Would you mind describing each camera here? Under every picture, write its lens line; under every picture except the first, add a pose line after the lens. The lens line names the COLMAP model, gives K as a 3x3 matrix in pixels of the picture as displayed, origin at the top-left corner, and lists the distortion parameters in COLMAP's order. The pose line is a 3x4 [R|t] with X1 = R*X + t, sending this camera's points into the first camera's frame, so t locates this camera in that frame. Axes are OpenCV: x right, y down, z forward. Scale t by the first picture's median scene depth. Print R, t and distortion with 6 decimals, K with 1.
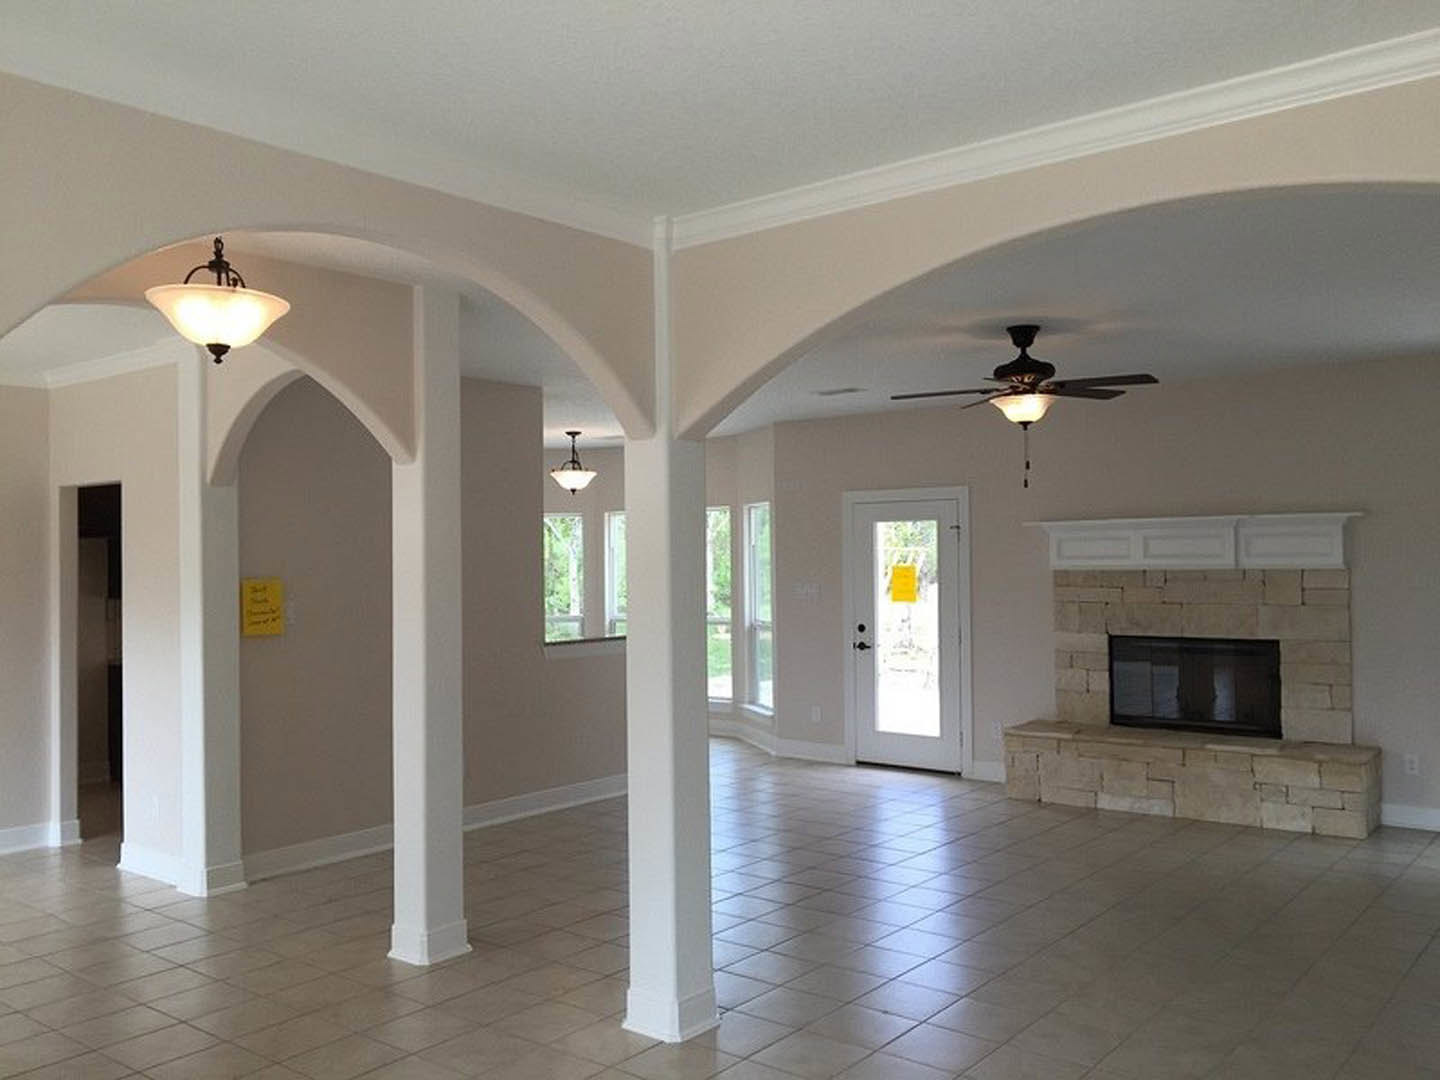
lens RADIAL K [[1201.8, 0, 723.2], [0, 1201.8, 550.0], [0, 0, 1]] dist [0.084310, -0.169345]
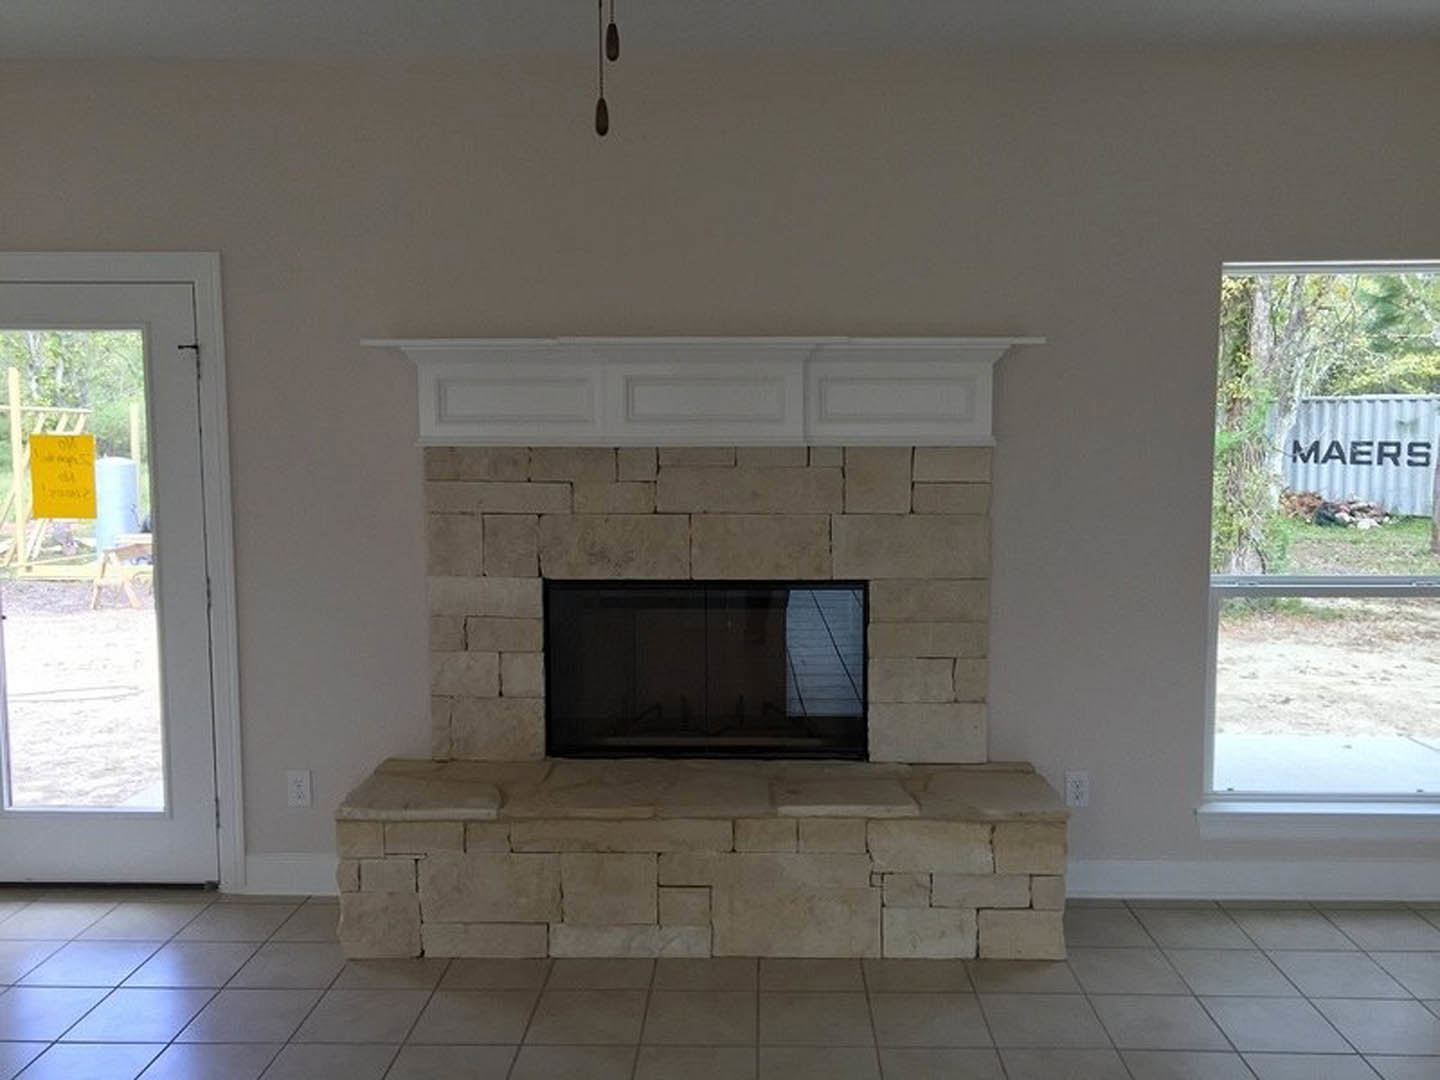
lens RADIAL K [[1201.8, 0, 723.2], [0, 1201.8, 550.0], [0, 0, 1]] dist [0.084310, -0.169345]
pose [[0.793997, -0.053279, 0.605582, 0.085930], [-0.012553, 0.994503, 0.103956, 0.007028], [-0.607792, -0.090142, 0.788963, 0.600984]]
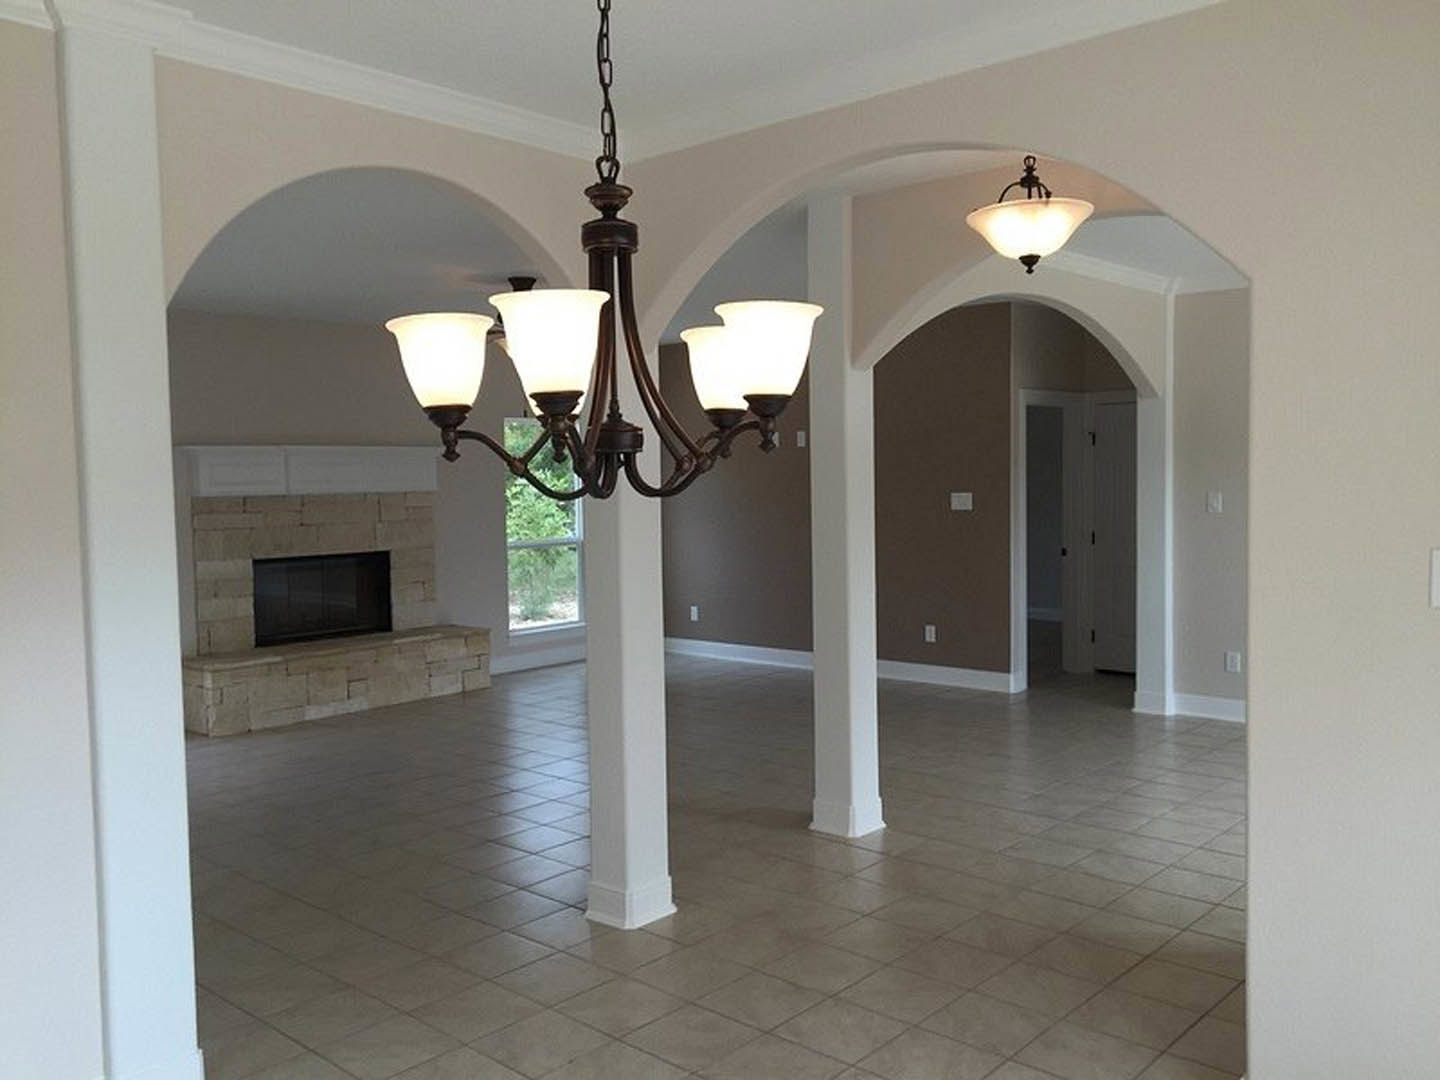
lens RADIAL K [[1201.8, 0, 723.2], [0, 1201.8, 550.0], [0, 0, 1]] dist [0.084310, -0.169345]
pose [[0.052252, -0.051092, 0.997326, -0.706998], [0.008151, 0.998679, 0.050734, 0.014374], [-0.998601, 0.005478, 0.052599, 0.578821]]
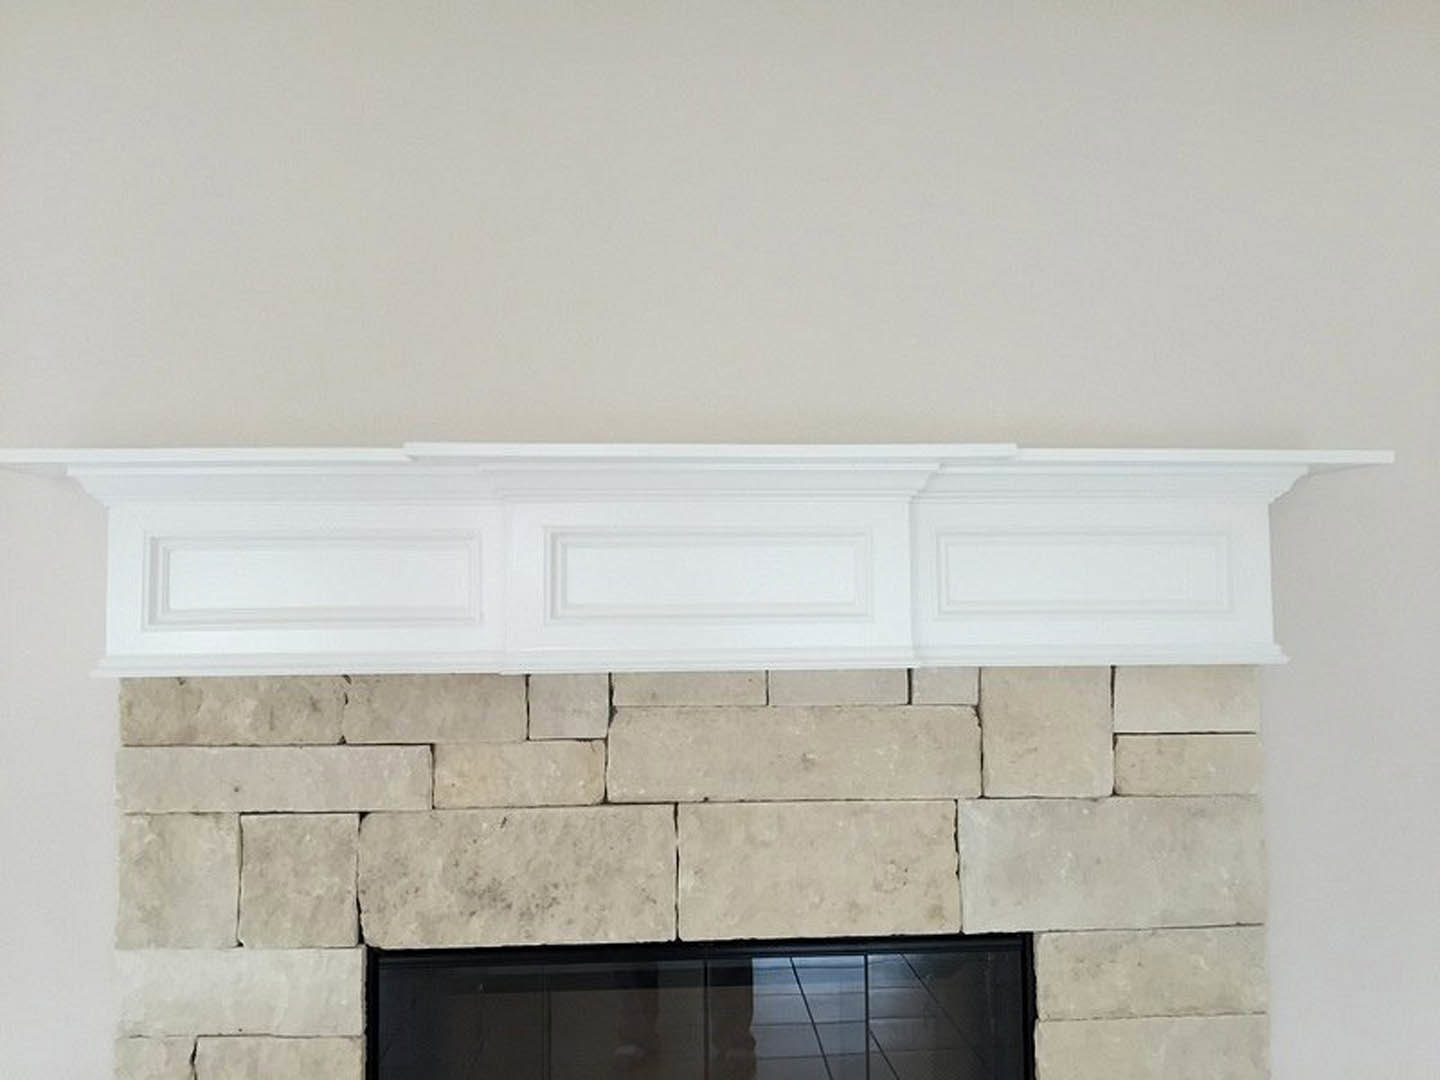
lens RADIAL K [[1201.8, 0, 723.2], [0, 1201.8, 550.0], [0, 0, 1]] dist [0.084310, -0.169345]
pose [[0.724897, 0.040893, 0.687642, 0.214239], [-0.006441, 0.998595, -0.052596, 0.005068], [-0.688827, 0.033697, 0.724142, 0.819334]]
